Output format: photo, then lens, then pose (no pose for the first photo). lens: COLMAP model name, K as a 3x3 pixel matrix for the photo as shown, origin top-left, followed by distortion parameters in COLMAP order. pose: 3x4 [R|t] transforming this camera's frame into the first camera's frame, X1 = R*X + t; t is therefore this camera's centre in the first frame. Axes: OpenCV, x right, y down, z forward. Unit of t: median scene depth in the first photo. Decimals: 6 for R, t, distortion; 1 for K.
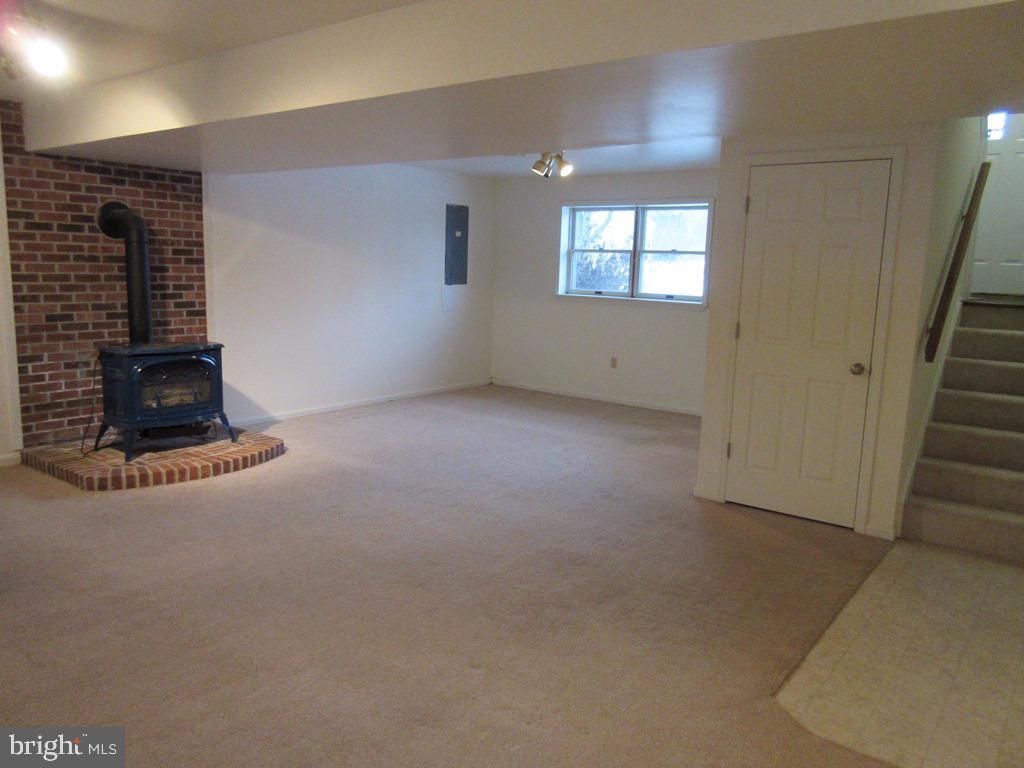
lens RADIAL K [[765.3, 0, 512.0], [0, 765.3, 384.0], [0, 0, 1]] dist [-0.003851, 0.000369]
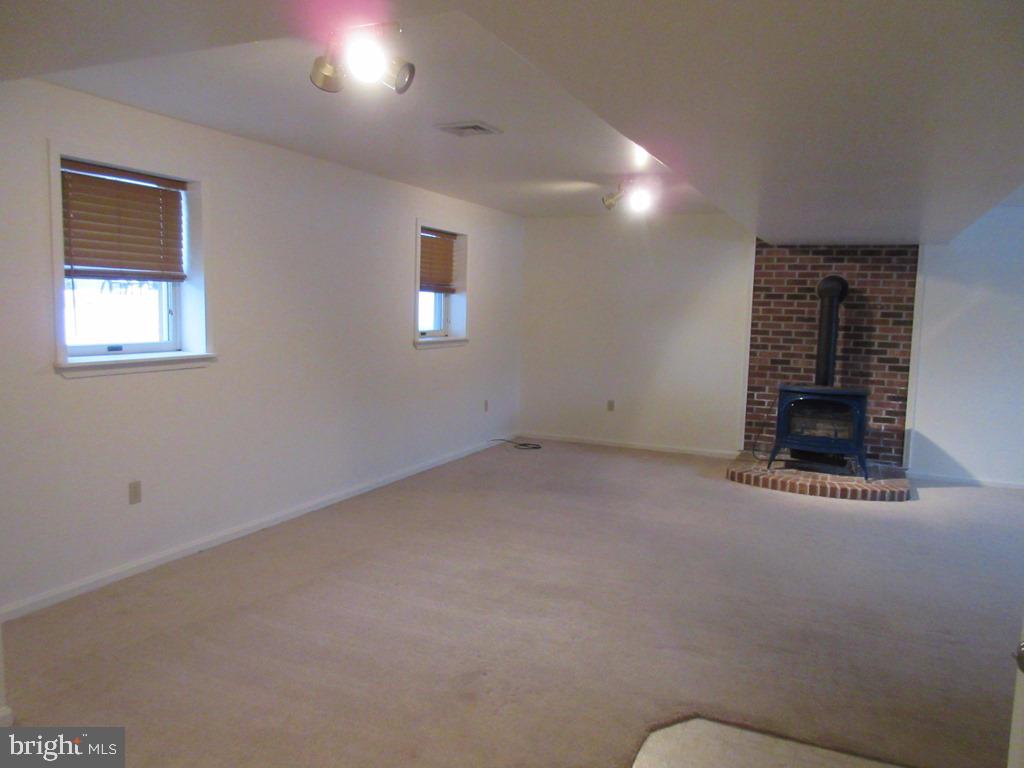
lens RADIAL K [[765.3, 0, 512.0], [0, 765.3, 384.0], [0, 0, 1]] dist [-0.003851, 0.000369]
pose [[0.225108, 0.075294, -0.971420, 0.624735], [-0.174486, 0.984007, 0.035836, -0.012785], [0.958583, 0.161432, 0.234646, 0.218502]]
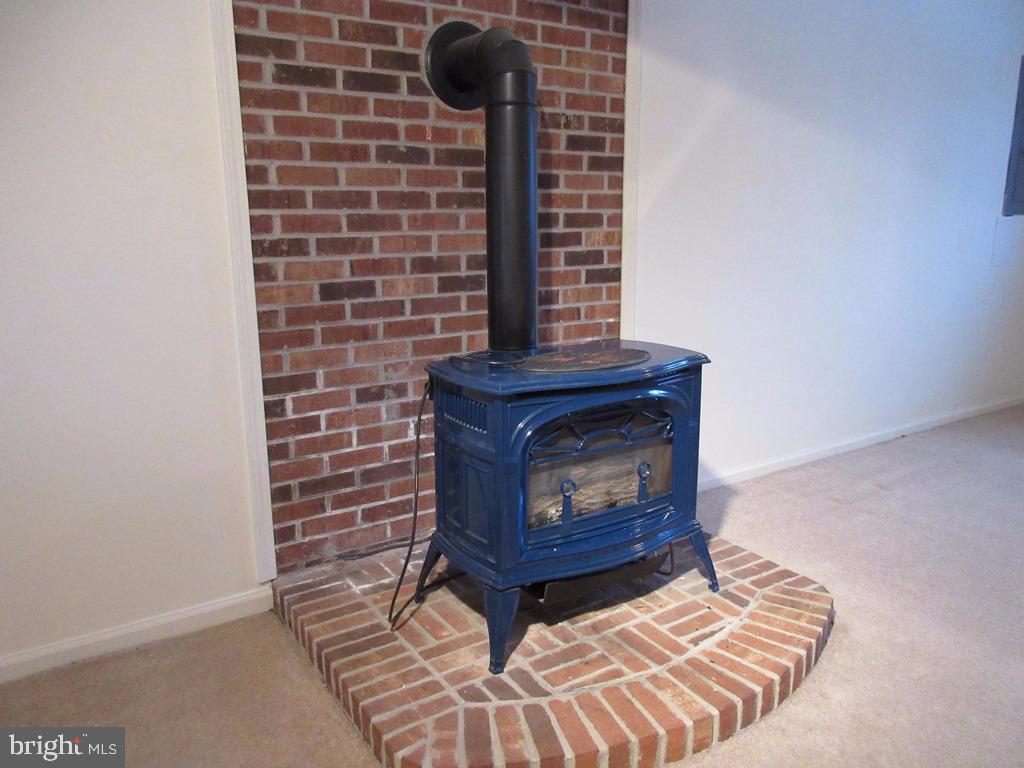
lens RADIAL K [[765.3, 0, 512.0], [0, 765.3, 384.0], [0, 0, 1]] dist [-0.003851, 0.000369]
pose [[0.939937, 0.039636, -0.339038, -0.341424], [-0.019965, 0.997919, 0.061315, -0.060228], [0.340763, -0.050864, 0.938772, 0.598407]]
